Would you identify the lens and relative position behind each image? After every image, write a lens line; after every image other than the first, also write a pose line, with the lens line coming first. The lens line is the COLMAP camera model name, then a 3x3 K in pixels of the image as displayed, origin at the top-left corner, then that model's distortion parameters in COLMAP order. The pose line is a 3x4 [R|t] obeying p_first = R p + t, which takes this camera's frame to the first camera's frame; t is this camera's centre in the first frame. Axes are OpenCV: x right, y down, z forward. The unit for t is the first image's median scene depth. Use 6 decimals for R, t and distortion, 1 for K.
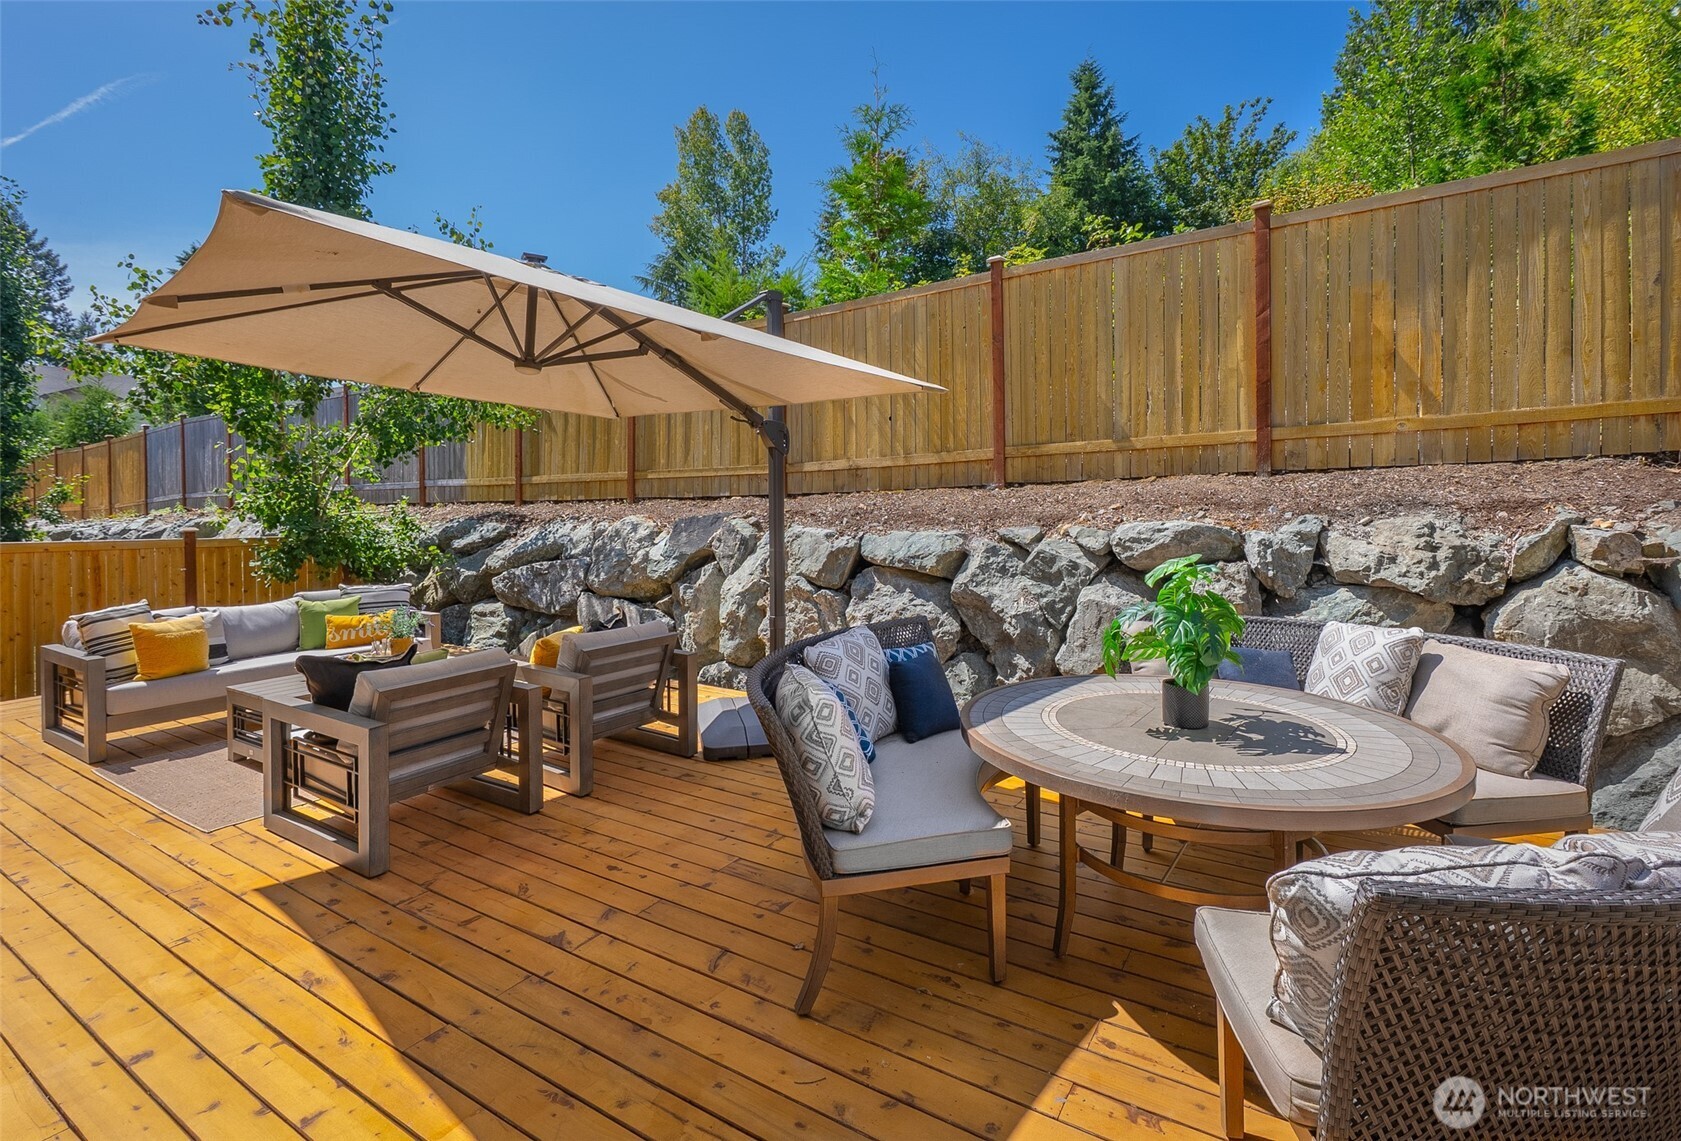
lens RADIAL K [[803.6, 0, 841.2], [0, 803.6, 514.5], [0, 0, 1]] dist [0.000629, -0.000160]
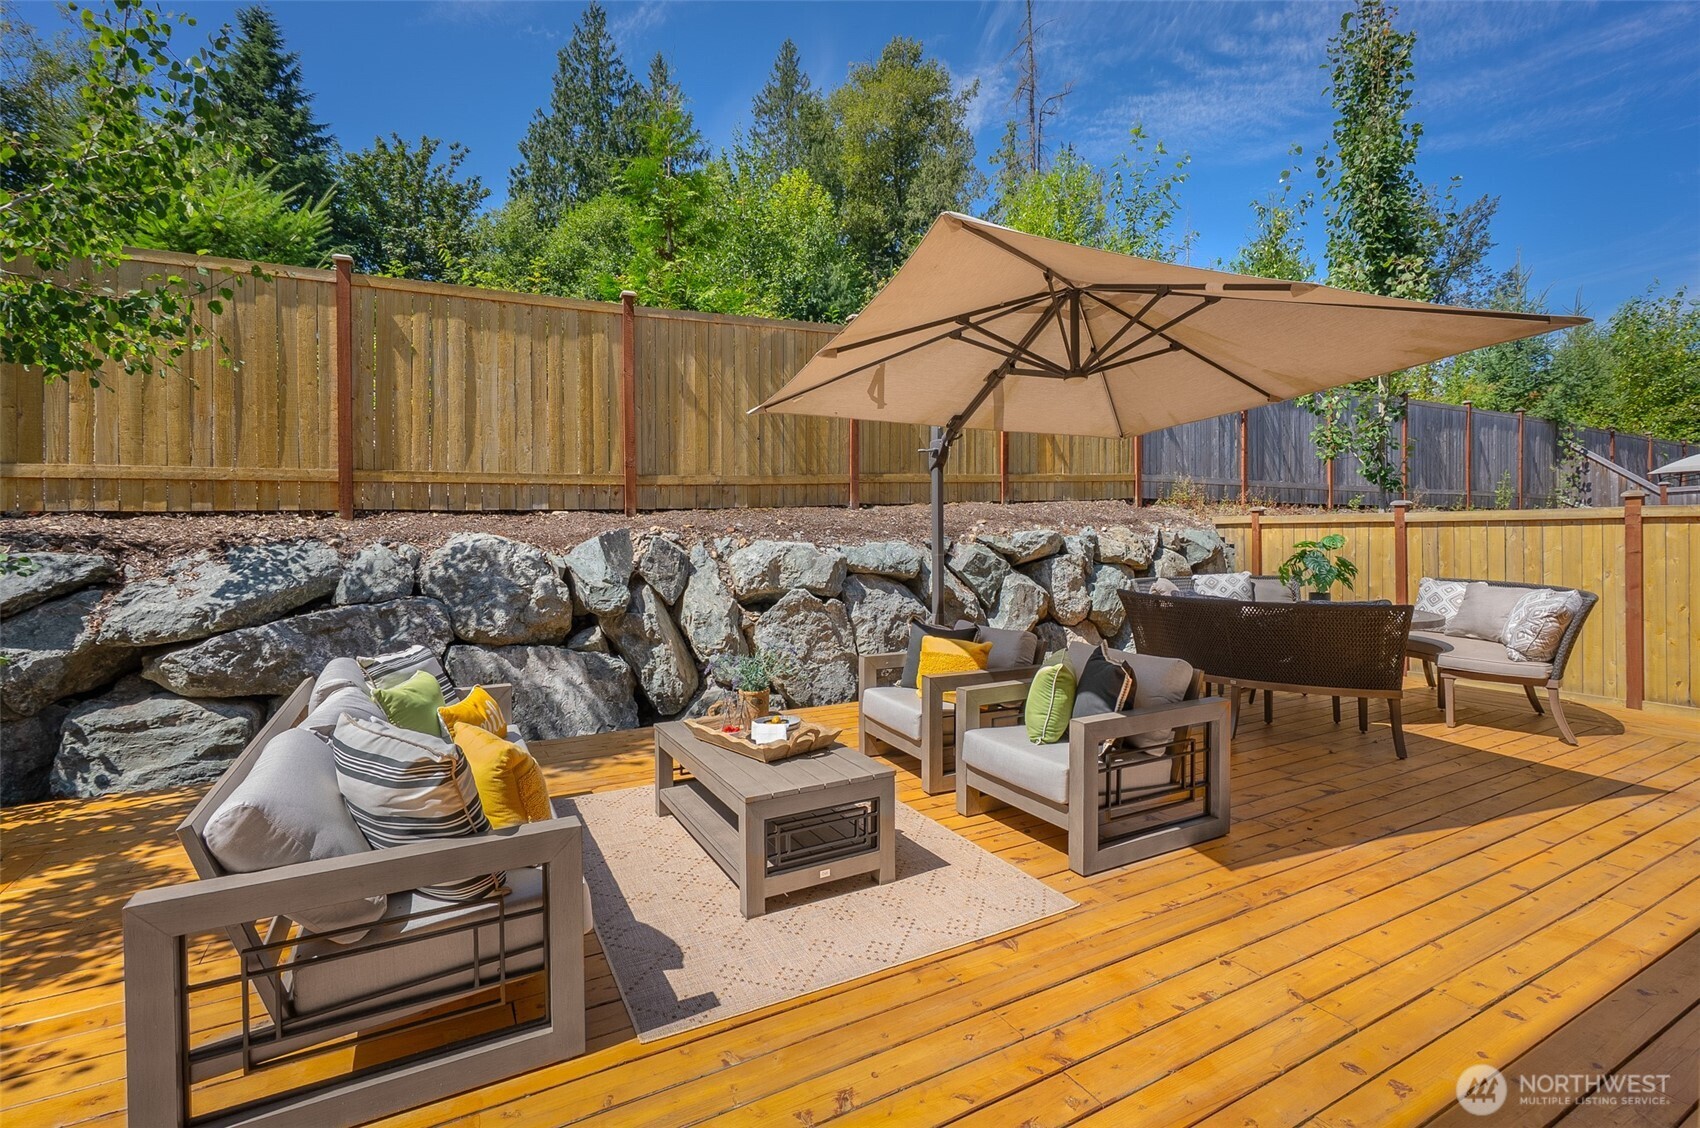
lens RADIAL K [[793.3, 0, 852.8], [0, 793.3, 557.2], [0, 0, 1]] dist [-0.000755, -0.000836]
pose [[0.470246, -0.025515, 0.882167, -0.842600], [0.019499, 0.999638, 0.018518, 0.018376], [-0.882320, 0.008493, 0.470573, 0.441765]]
